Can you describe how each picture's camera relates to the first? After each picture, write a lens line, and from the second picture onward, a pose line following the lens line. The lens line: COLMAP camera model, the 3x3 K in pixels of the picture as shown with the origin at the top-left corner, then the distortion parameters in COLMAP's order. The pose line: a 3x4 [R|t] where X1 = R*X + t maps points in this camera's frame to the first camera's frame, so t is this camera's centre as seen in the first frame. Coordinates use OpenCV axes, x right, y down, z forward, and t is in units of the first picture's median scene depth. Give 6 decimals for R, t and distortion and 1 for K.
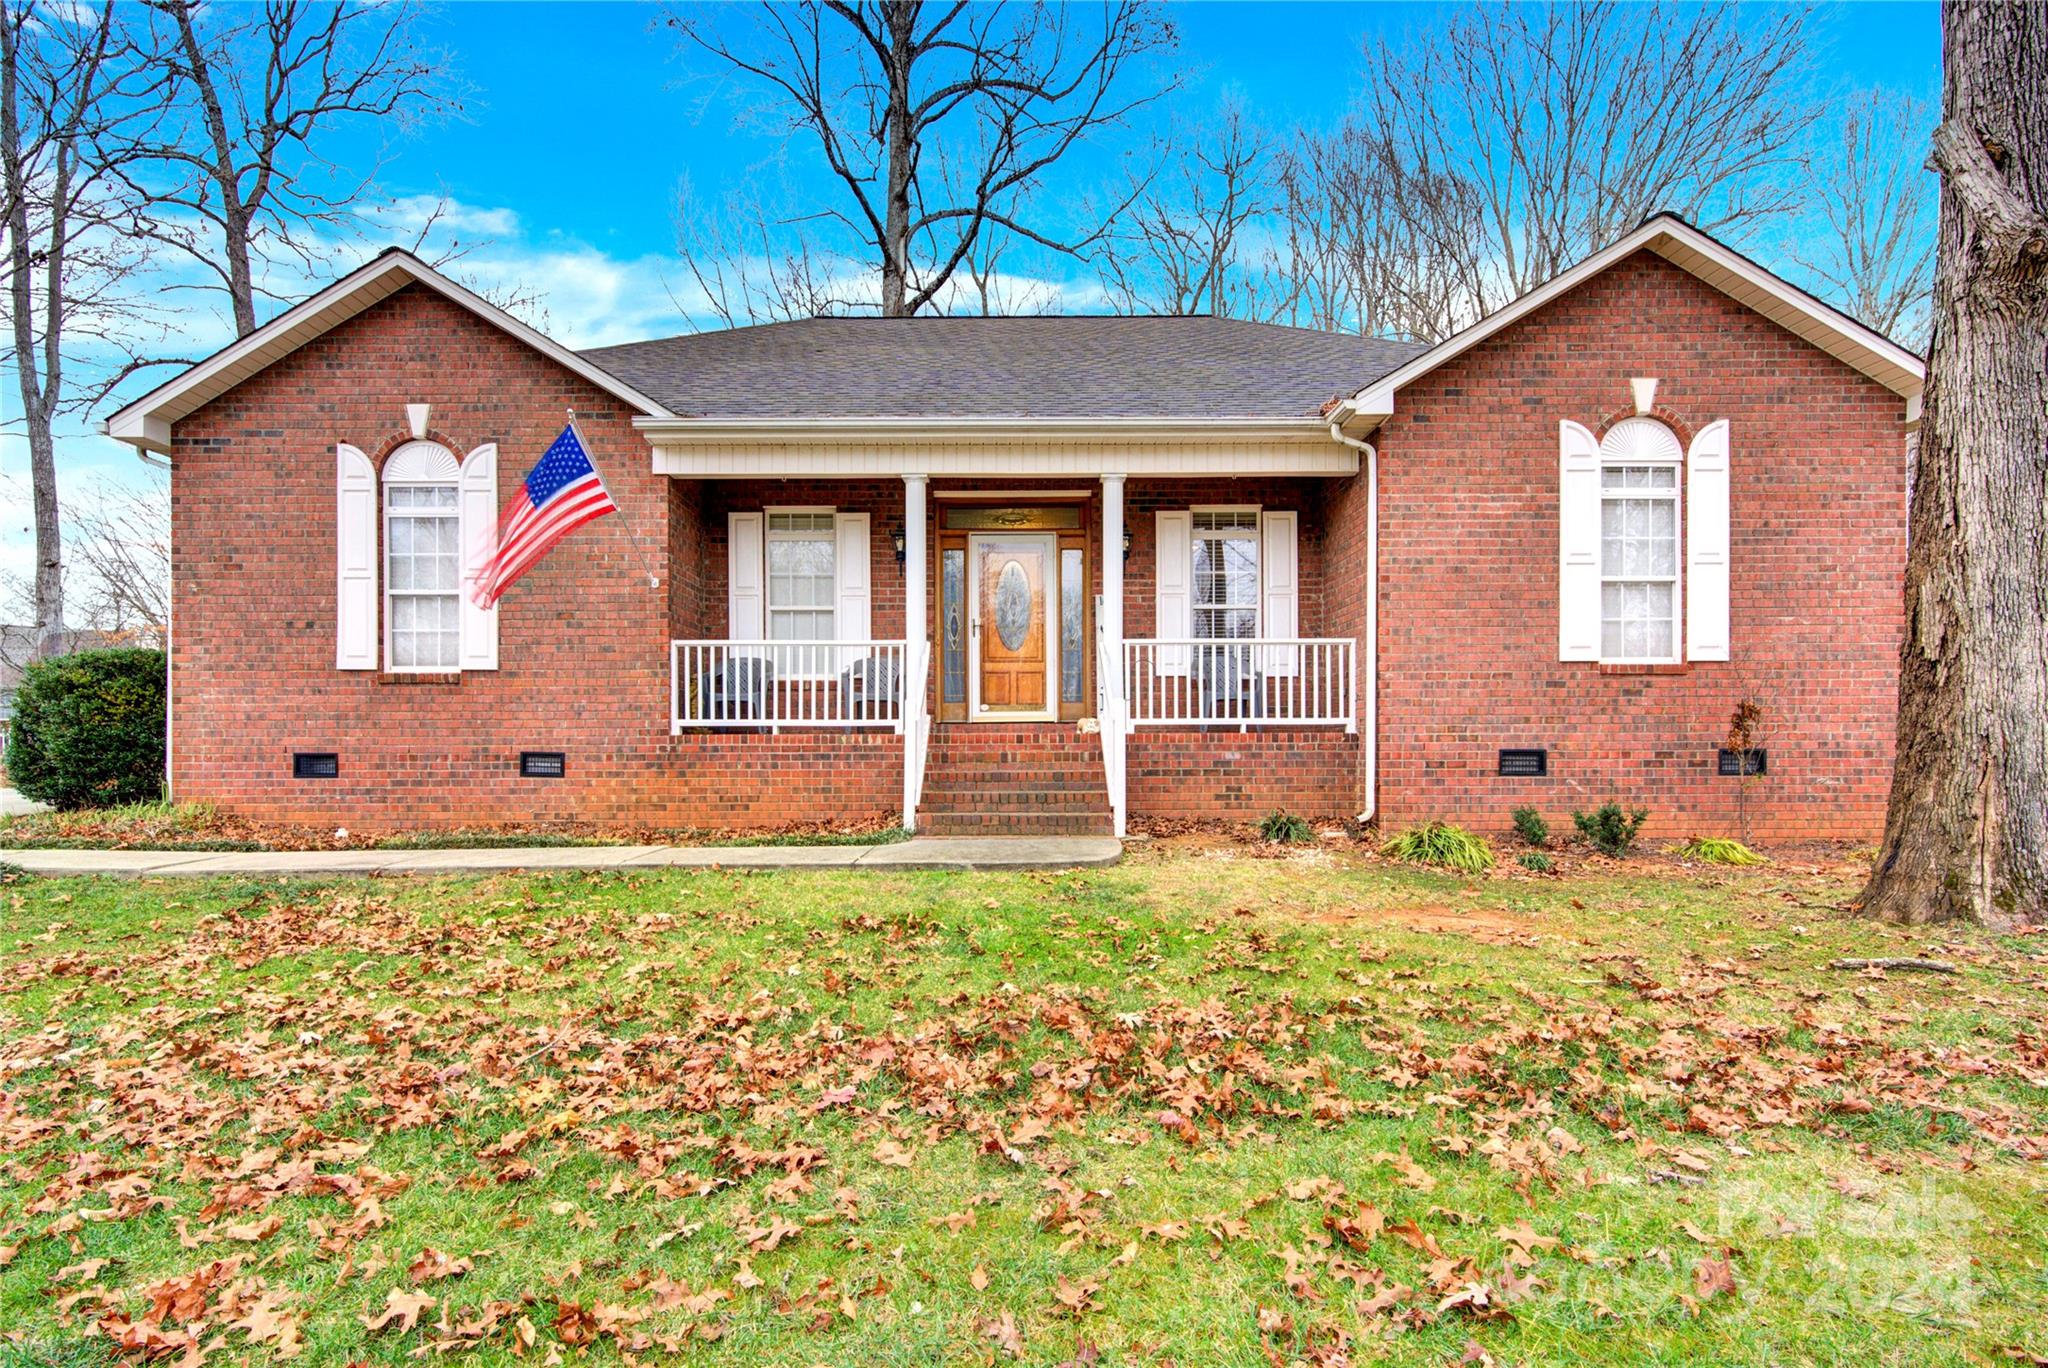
lens RADIAL K [[1026.4, 0, 1022.2], [0, 1026.4, 756.5], [0, 0, 1]] dist [0.001029, -0.000646]
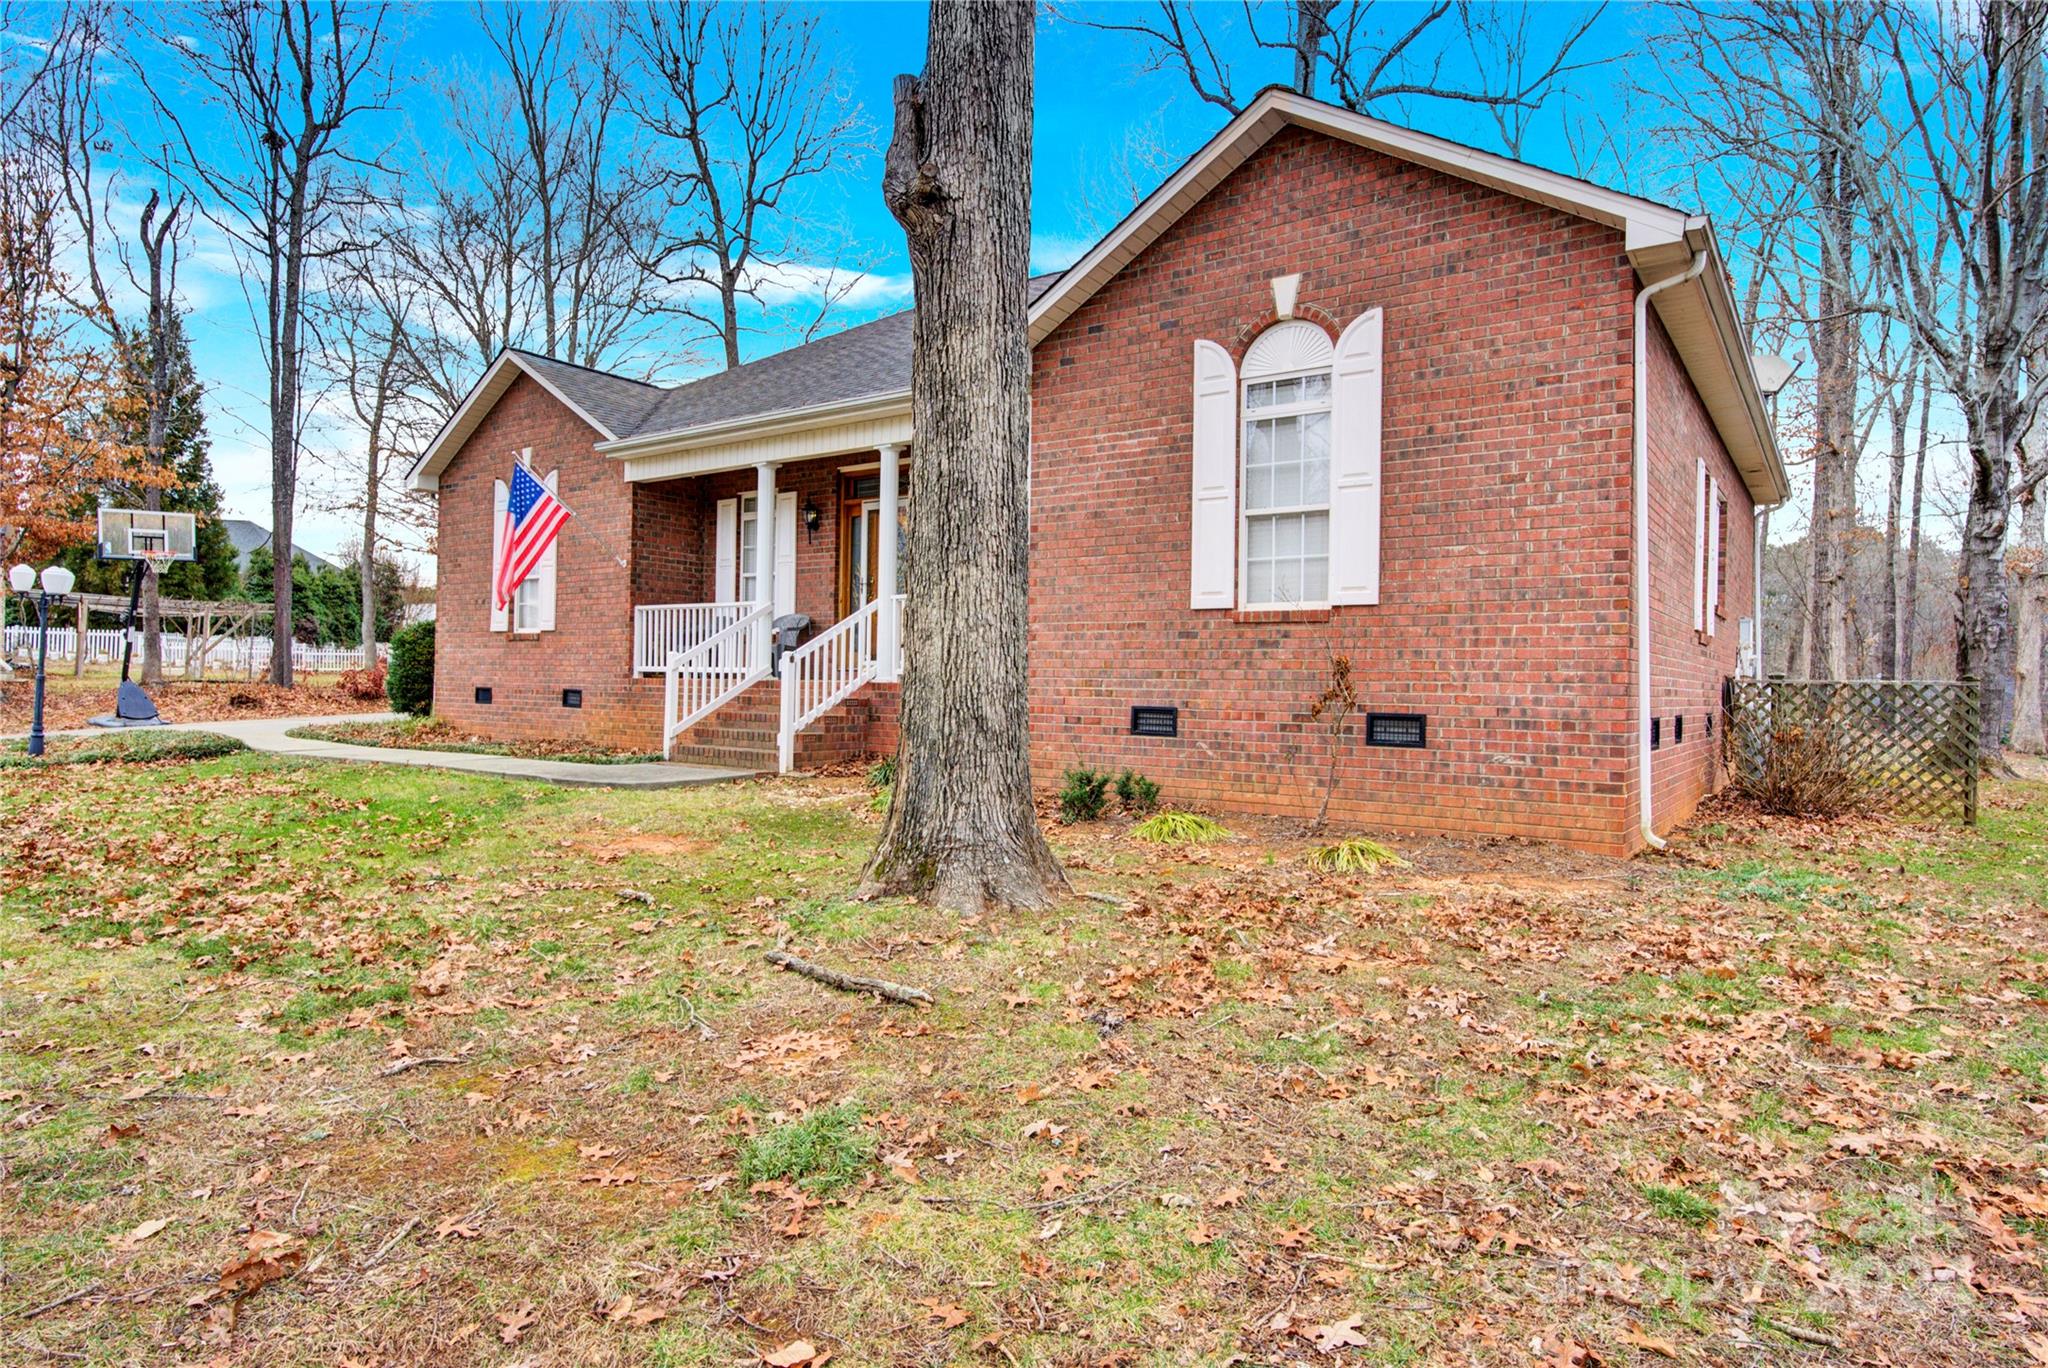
lens RADIAL K [[1139.3, 0, 1024.0], [0, 1139.3, 684.0], [0, 0, 1]] dist [-0.000244, -0.000019]
pose [[0.813845, 0.016530, -0.580847, 0.921386], [-0.025488, 0.999649, -0.007262, -0.015751], [0.580523, 0.020715, 0.813980, 0.102712]]
